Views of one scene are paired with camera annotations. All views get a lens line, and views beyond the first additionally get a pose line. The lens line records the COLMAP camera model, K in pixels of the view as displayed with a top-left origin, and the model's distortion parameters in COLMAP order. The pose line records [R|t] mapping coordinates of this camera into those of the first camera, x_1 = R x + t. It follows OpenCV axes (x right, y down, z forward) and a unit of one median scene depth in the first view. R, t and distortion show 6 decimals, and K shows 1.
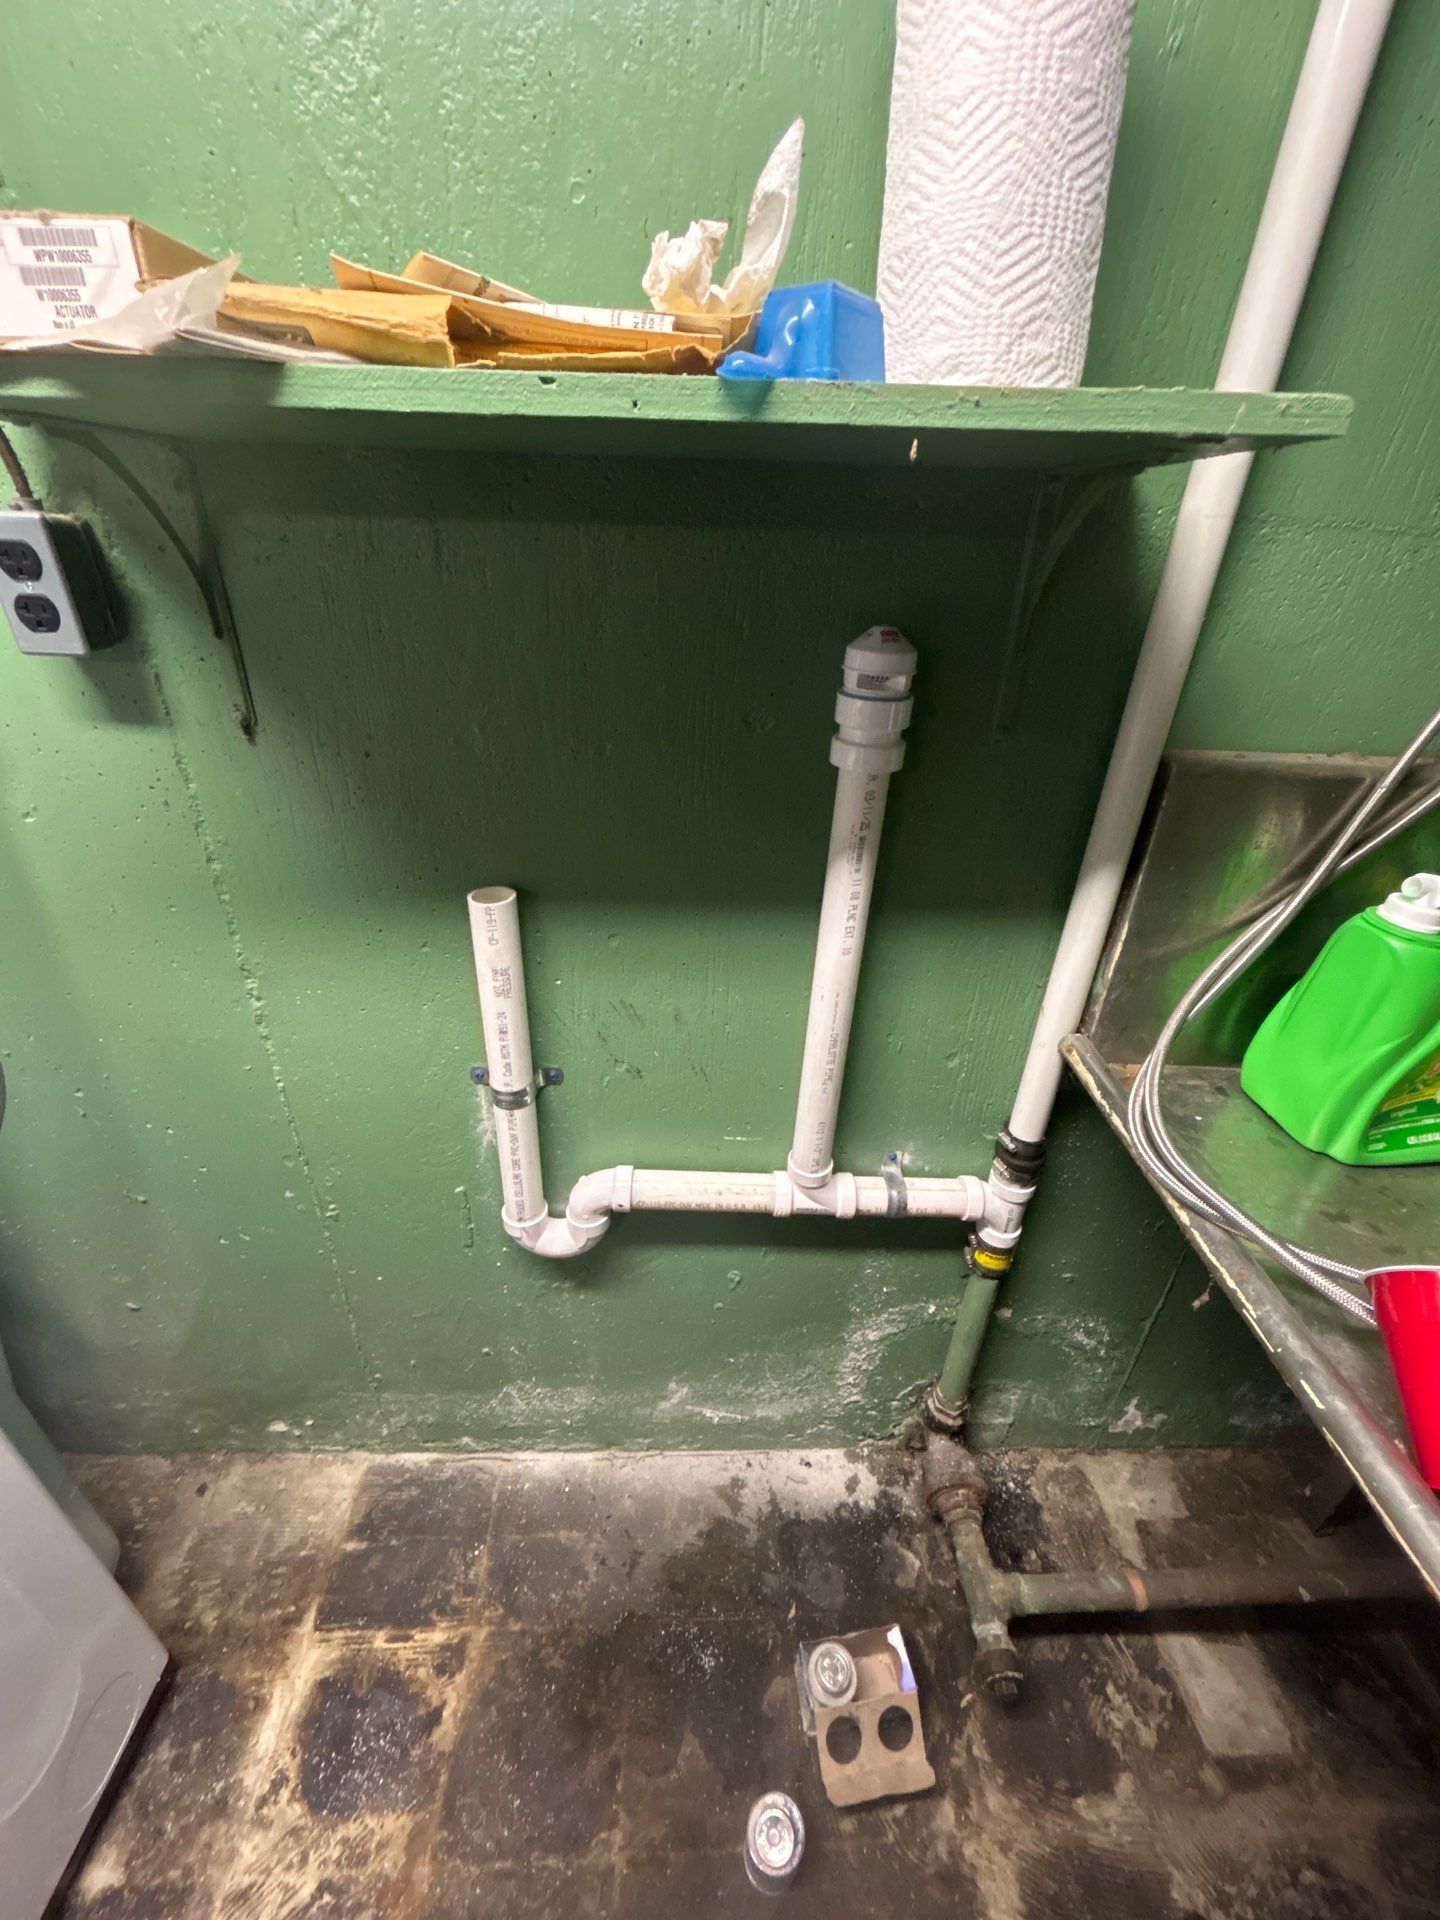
lens RADIAL K [[760.9, 0, 715.8], [0, 760.9, 954.3], [0, 0, 1]] dist [-0.003464, 0.000038]
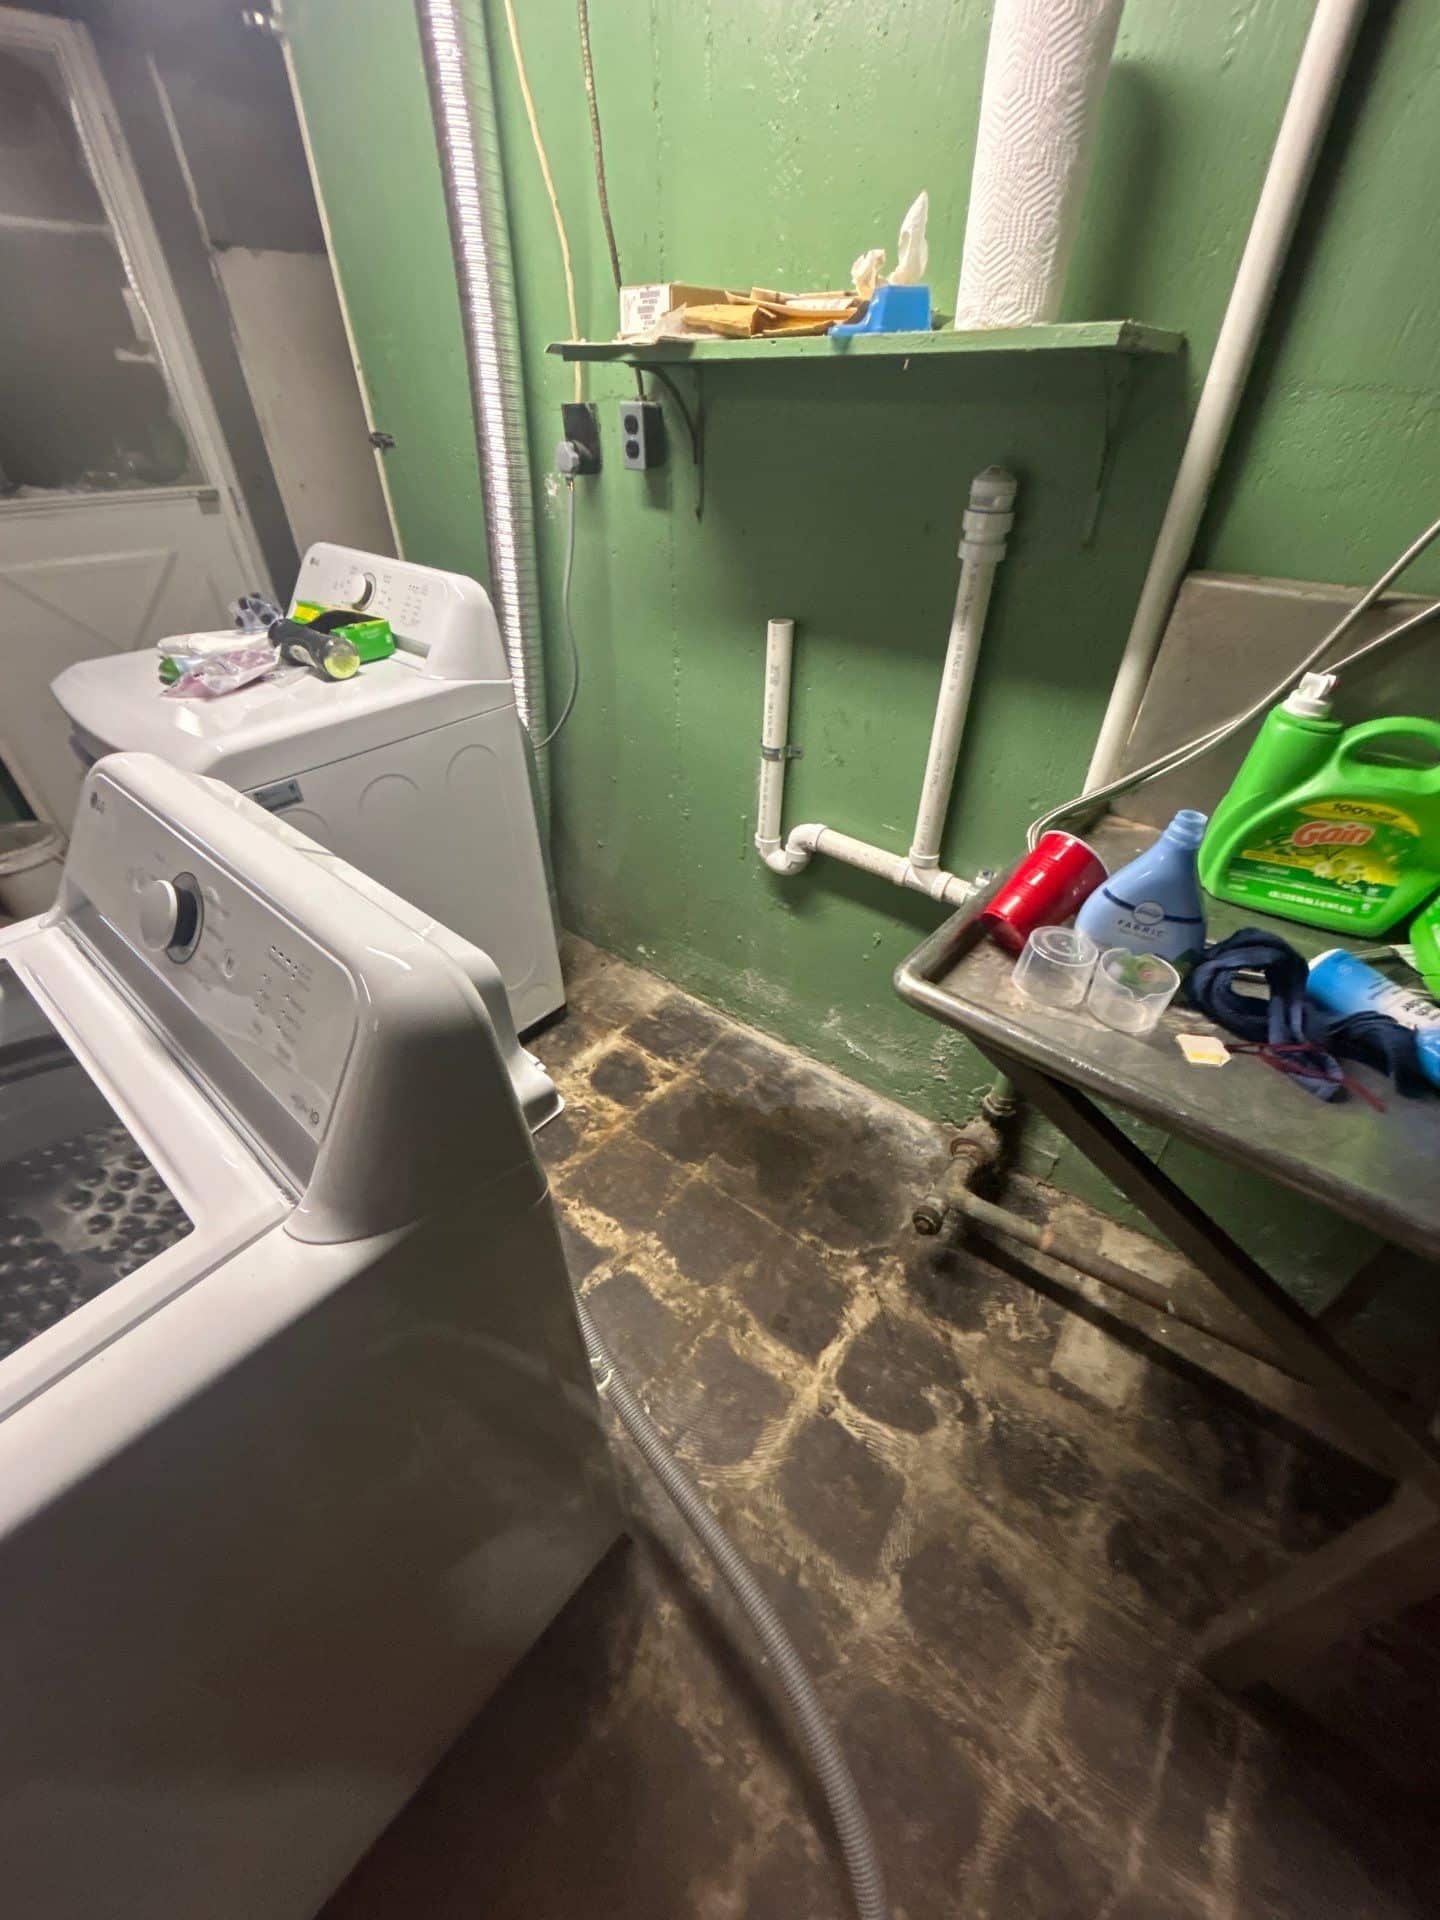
lens RADIAL K [[760.9, 0, 728.9], [0, 760.9, 955.3], [0, 0, 1]] dist [-0.003464, 0.000038]
pose [[0.769138, 0.360242, -0.527875, 0.727504], [-0.291680, 0.932818, 0.211599, 0.269152], [0.568638, -0.008778, 0.822541, -0.487908]]
